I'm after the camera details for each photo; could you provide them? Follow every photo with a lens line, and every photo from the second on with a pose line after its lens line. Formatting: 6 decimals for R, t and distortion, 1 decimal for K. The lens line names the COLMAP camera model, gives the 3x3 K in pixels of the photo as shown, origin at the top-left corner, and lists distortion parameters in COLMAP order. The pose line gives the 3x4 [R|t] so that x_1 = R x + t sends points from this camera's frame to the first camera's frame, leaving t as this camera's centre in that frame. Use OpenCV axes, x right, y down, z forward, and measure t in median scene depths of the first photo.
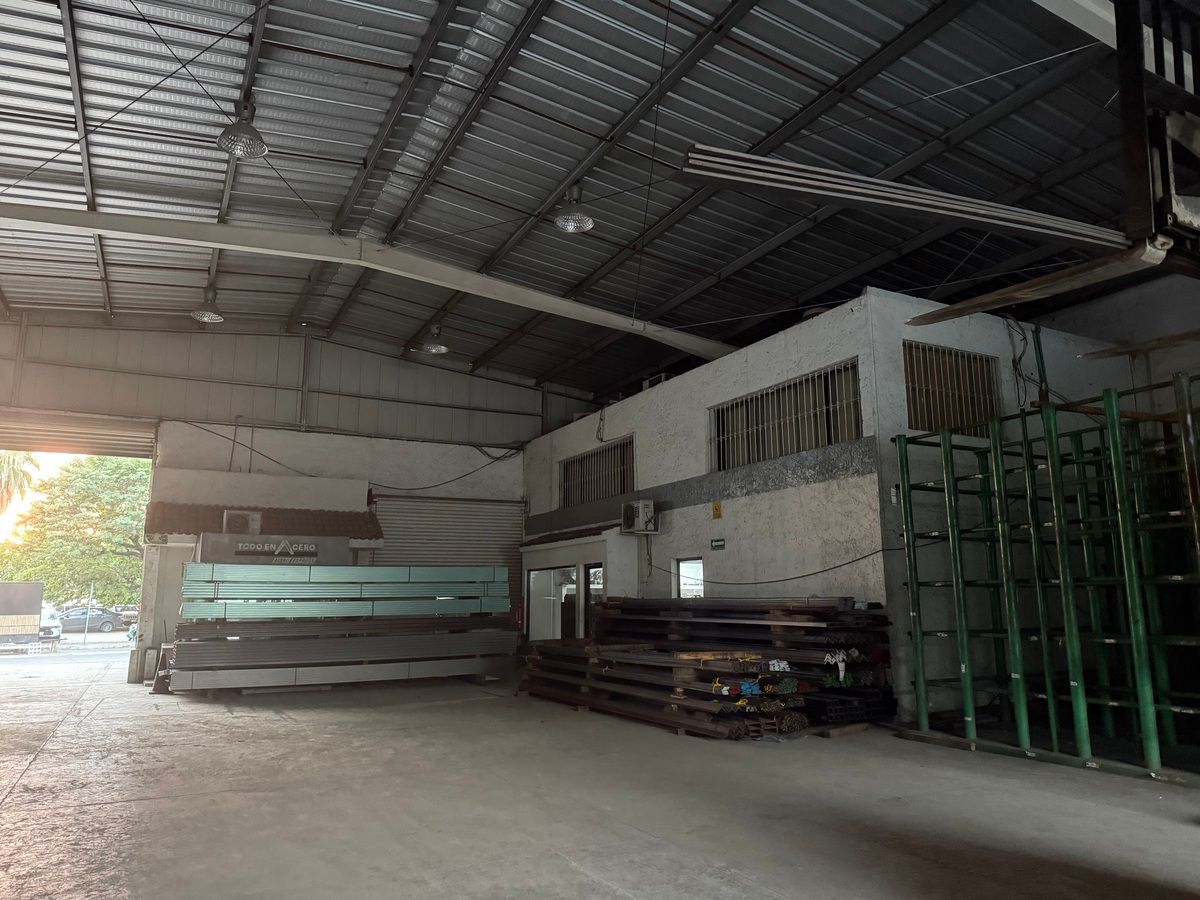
lens RADIAL K [[831.3, 0, 600.0], [0, 831.3, 450.0], [0, 0, 1]] dist [0.100337, -0.144282]
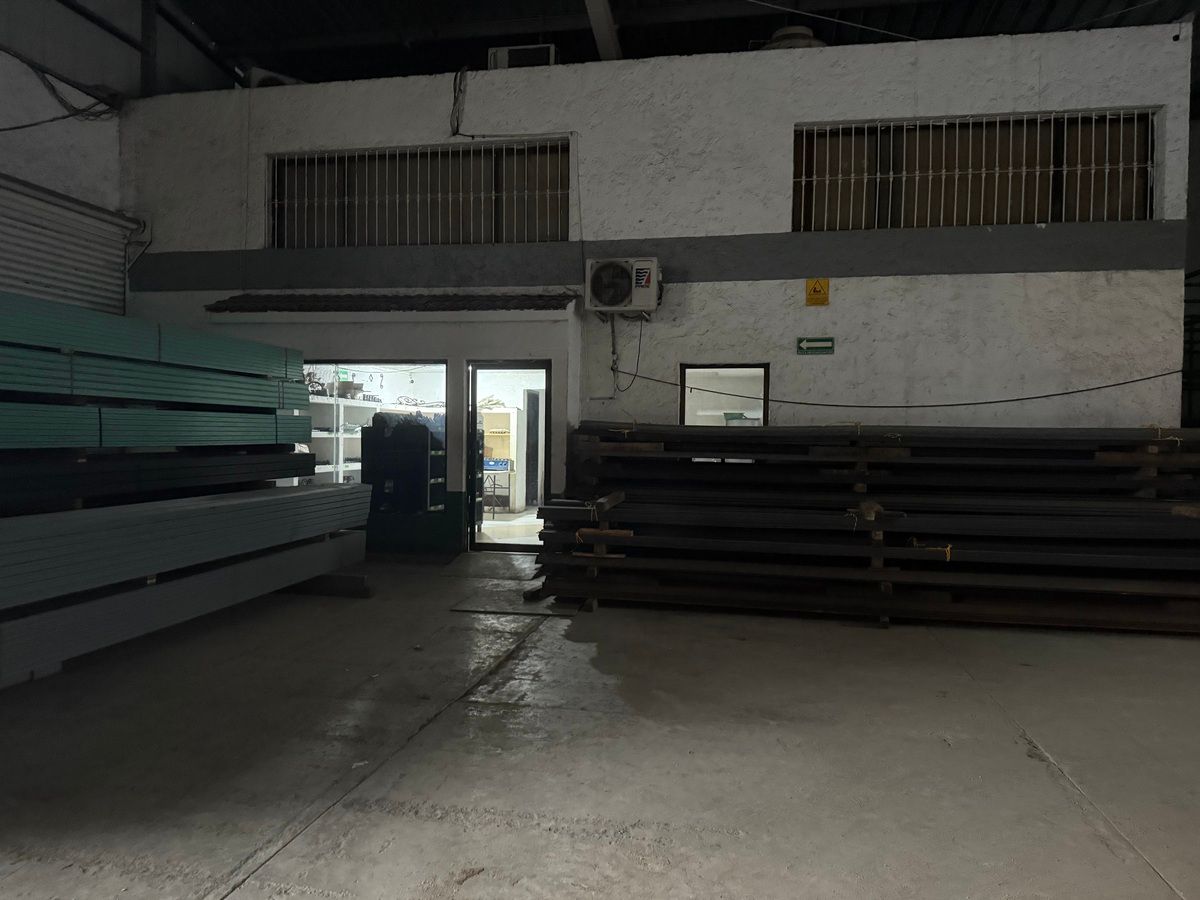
lens RADIAL K [[831.3, 0, 600.0], [0, 831.3, 450.0], [0, 0, 1]] dist [0.100337, -0.144282]
pose [[0.612386, 0.001861, 0.790557, -0.446666], [-0.156872, 0.980398, 0.119209, 0.131977], [-0.774838, -0.197019, 0.600674, 0.672753]]
